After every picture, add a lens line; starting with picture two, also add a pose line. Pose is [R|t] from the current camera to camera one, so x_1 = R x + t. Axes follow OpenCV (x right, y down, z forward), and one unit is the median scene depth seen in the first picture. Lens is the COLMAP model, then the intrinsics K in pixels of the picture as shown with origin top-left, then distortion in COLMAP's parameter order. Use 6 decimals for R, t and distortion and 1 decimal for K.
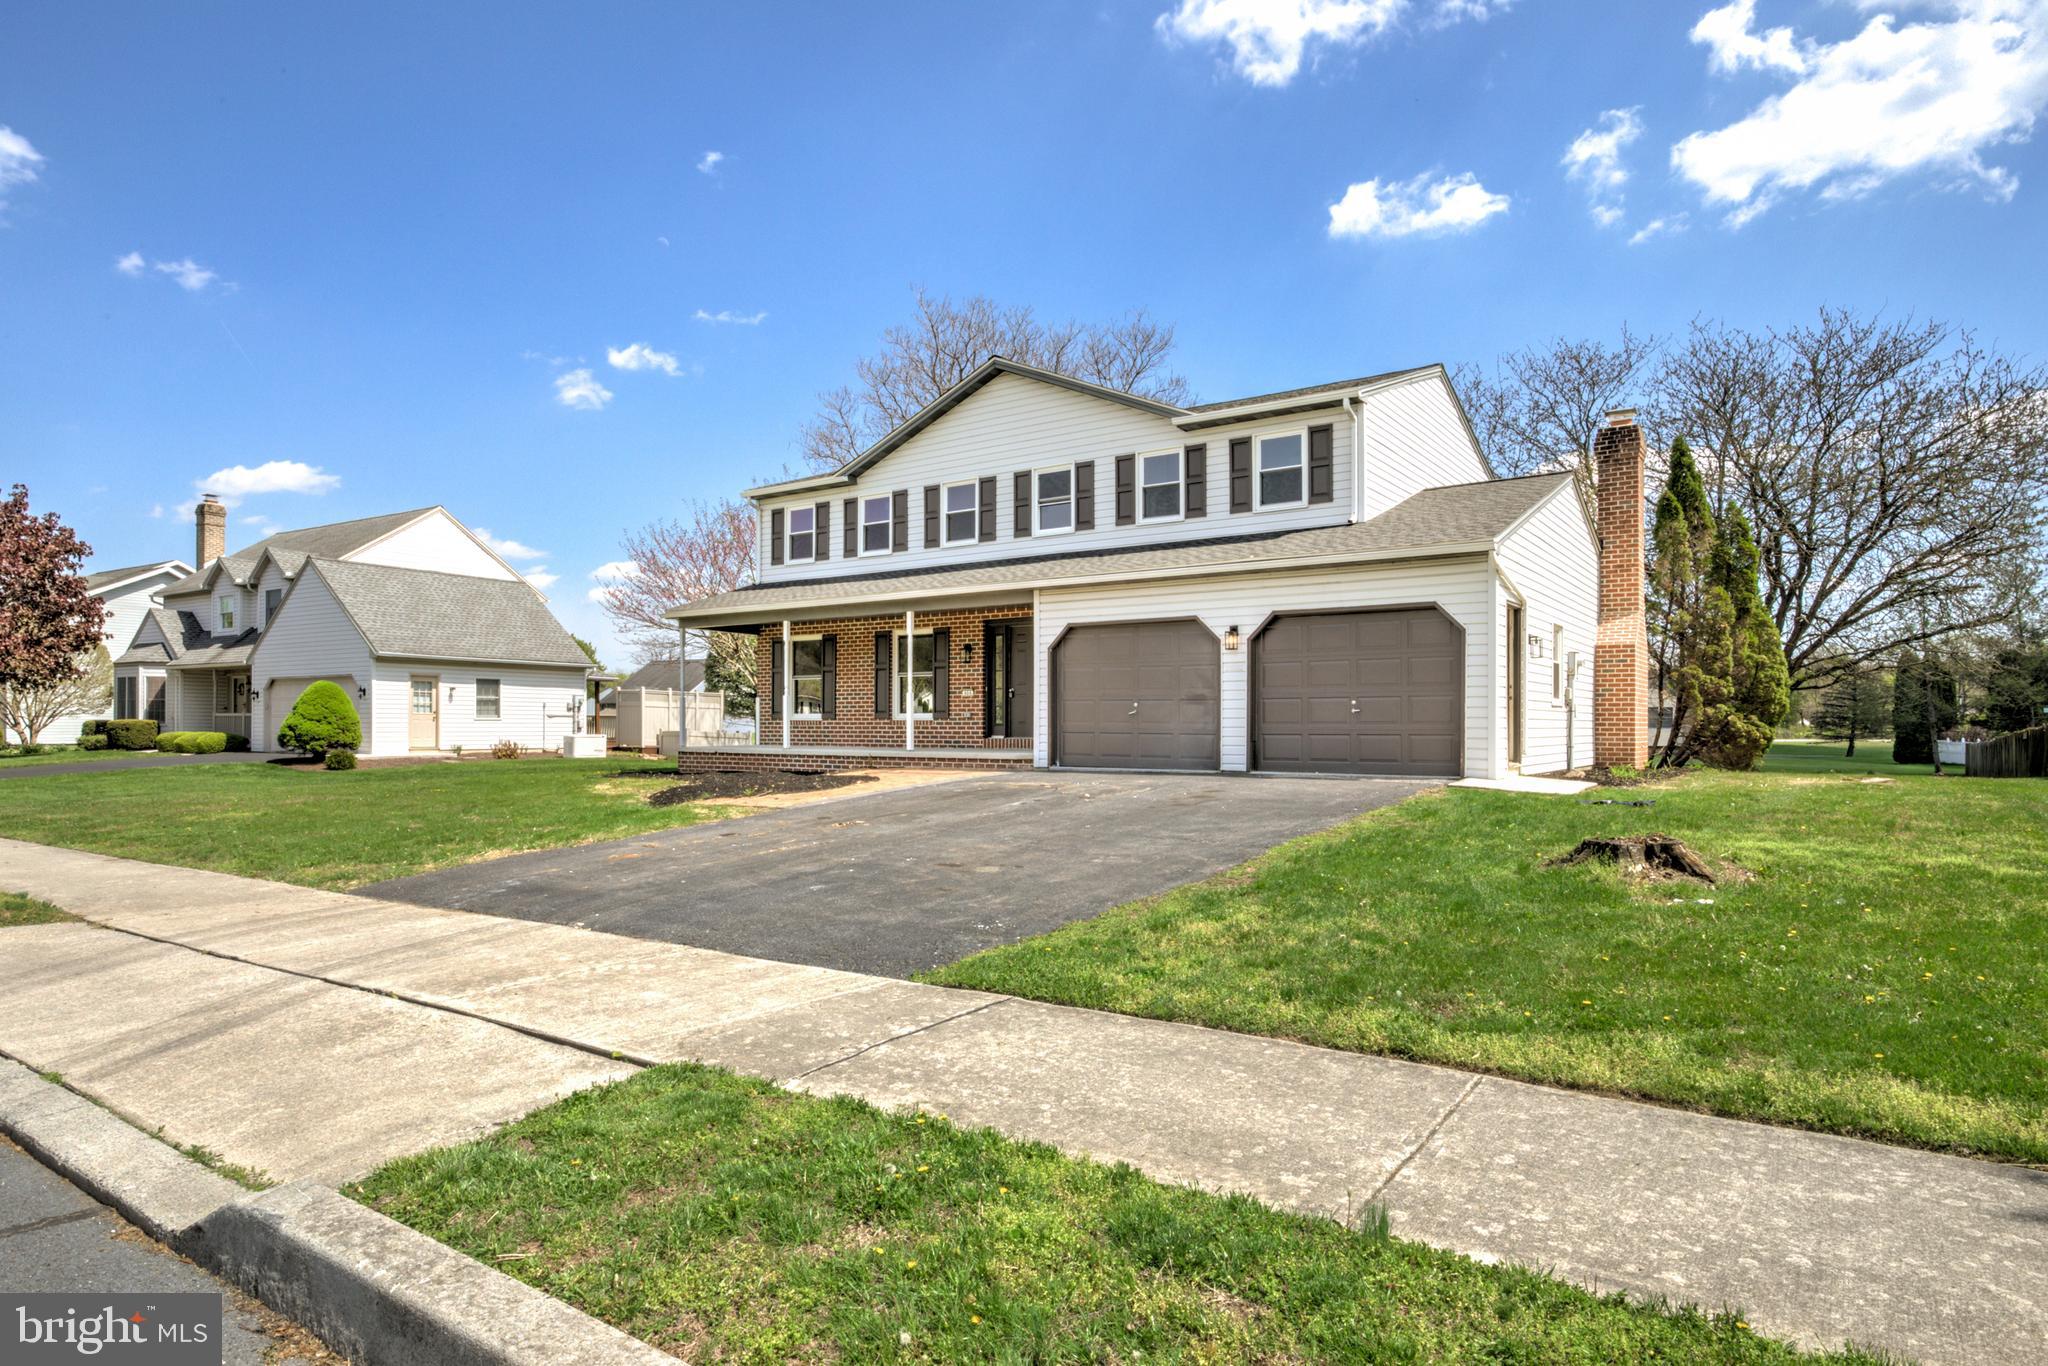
lens RADIAL K [[1046.0, 0, 1040.3], [0, 1046.0, 720.5], [0, 0, 1]] dist [-0.000231, -0.000245]
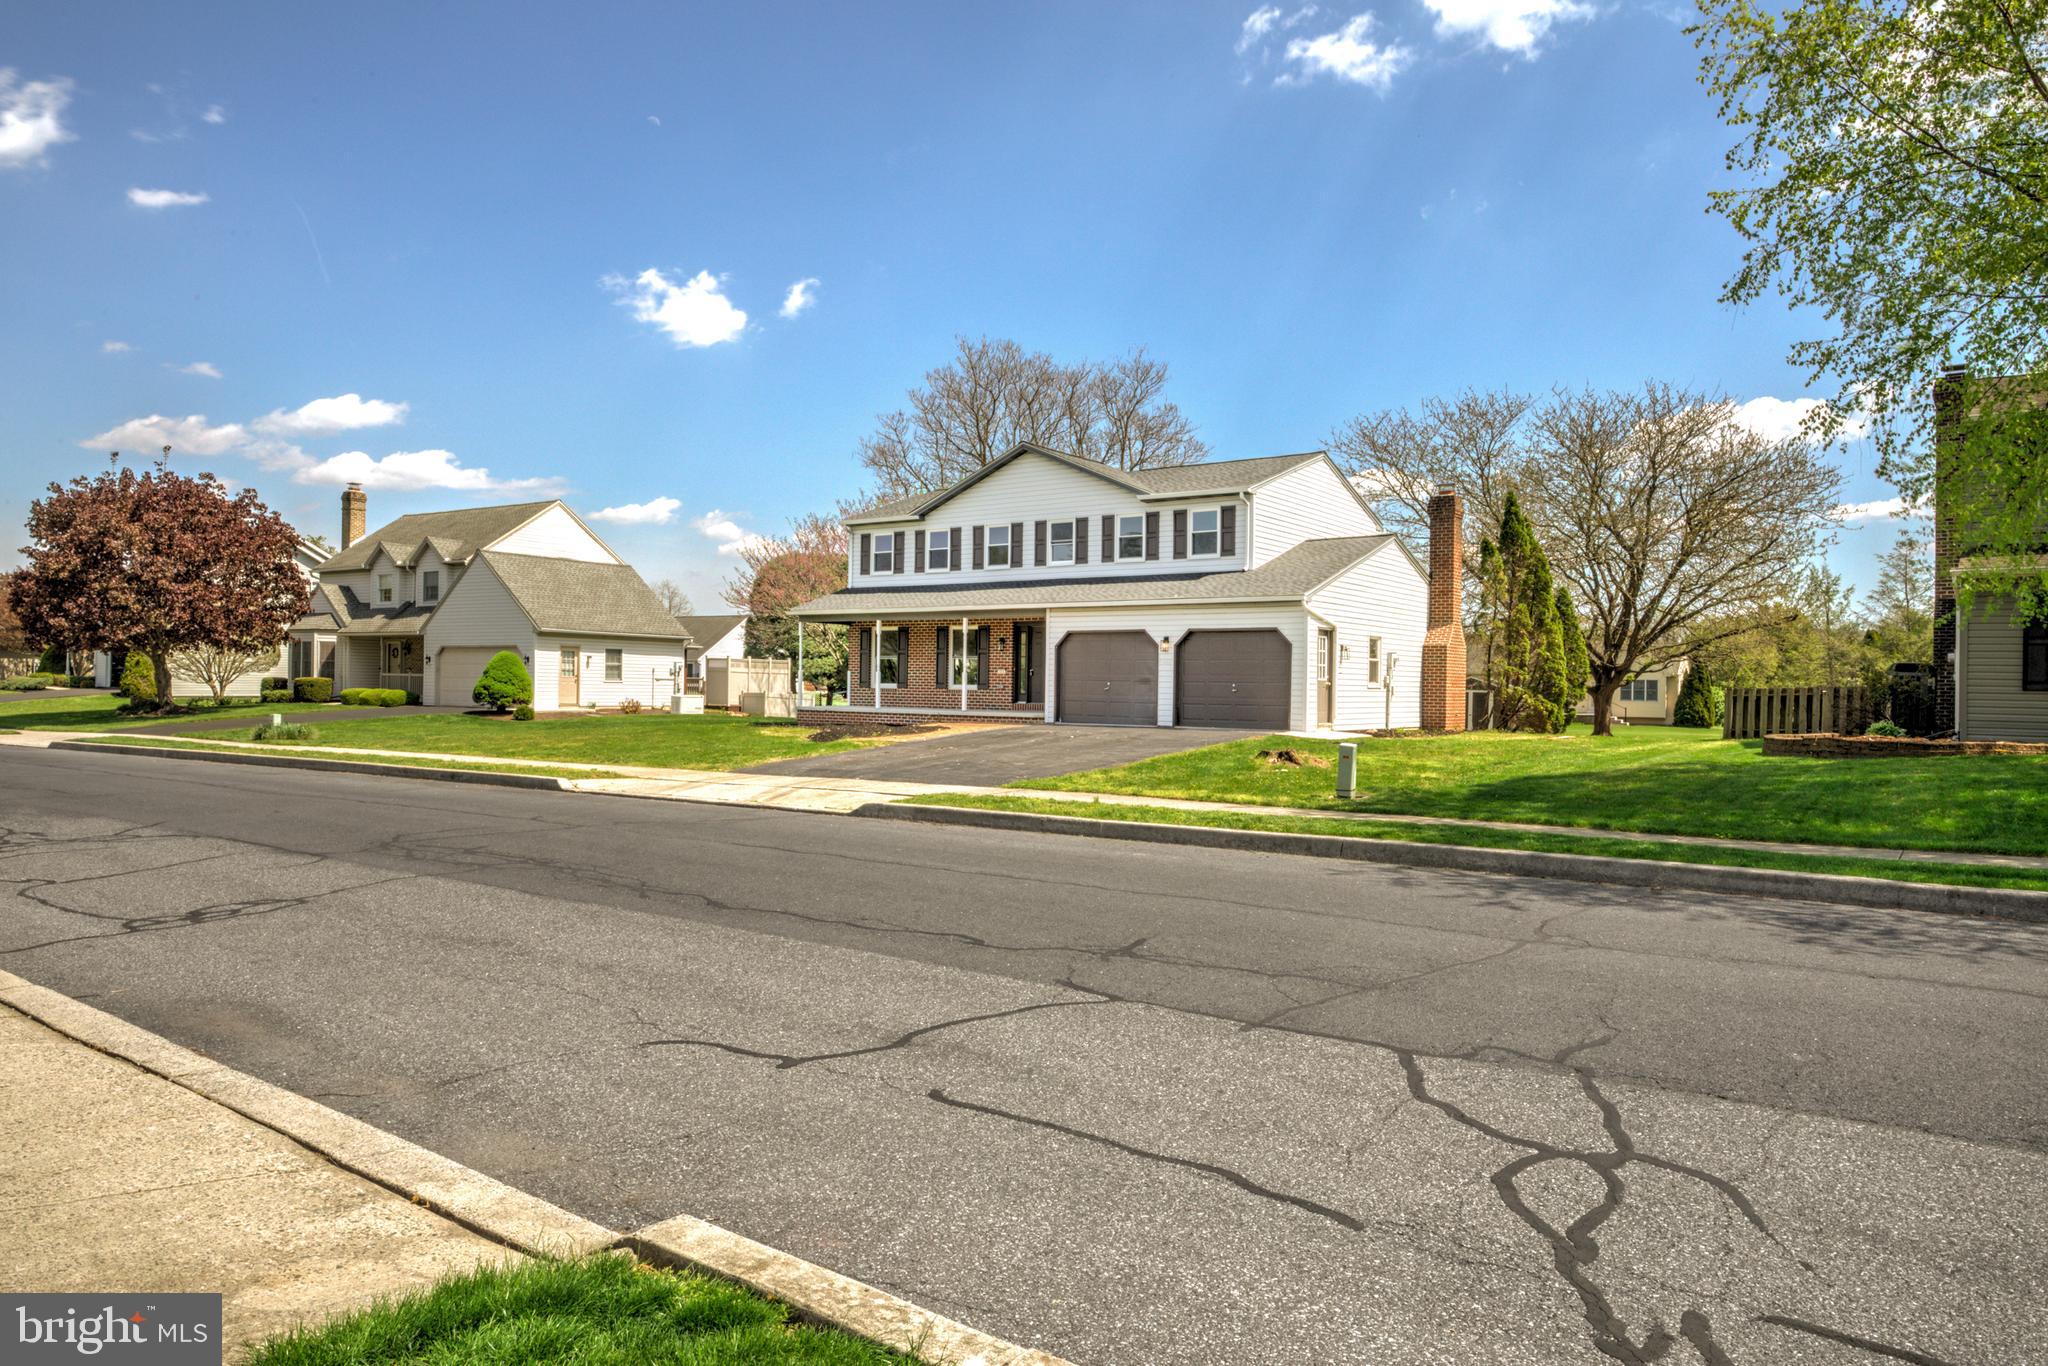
lens RADIAL K [[1264.5, 0, 1024.0], [0, 1264.5, 683.0], [0, 0, 1]] dist [0.000958, -0.000012]
pose [[0.998460, 0.012449, -0.054060, 0.055033], [-0.012285, 0.999919, 0.003373, -0.016448], [0.054098, -0.002703, 0.998532, -0.727801]]
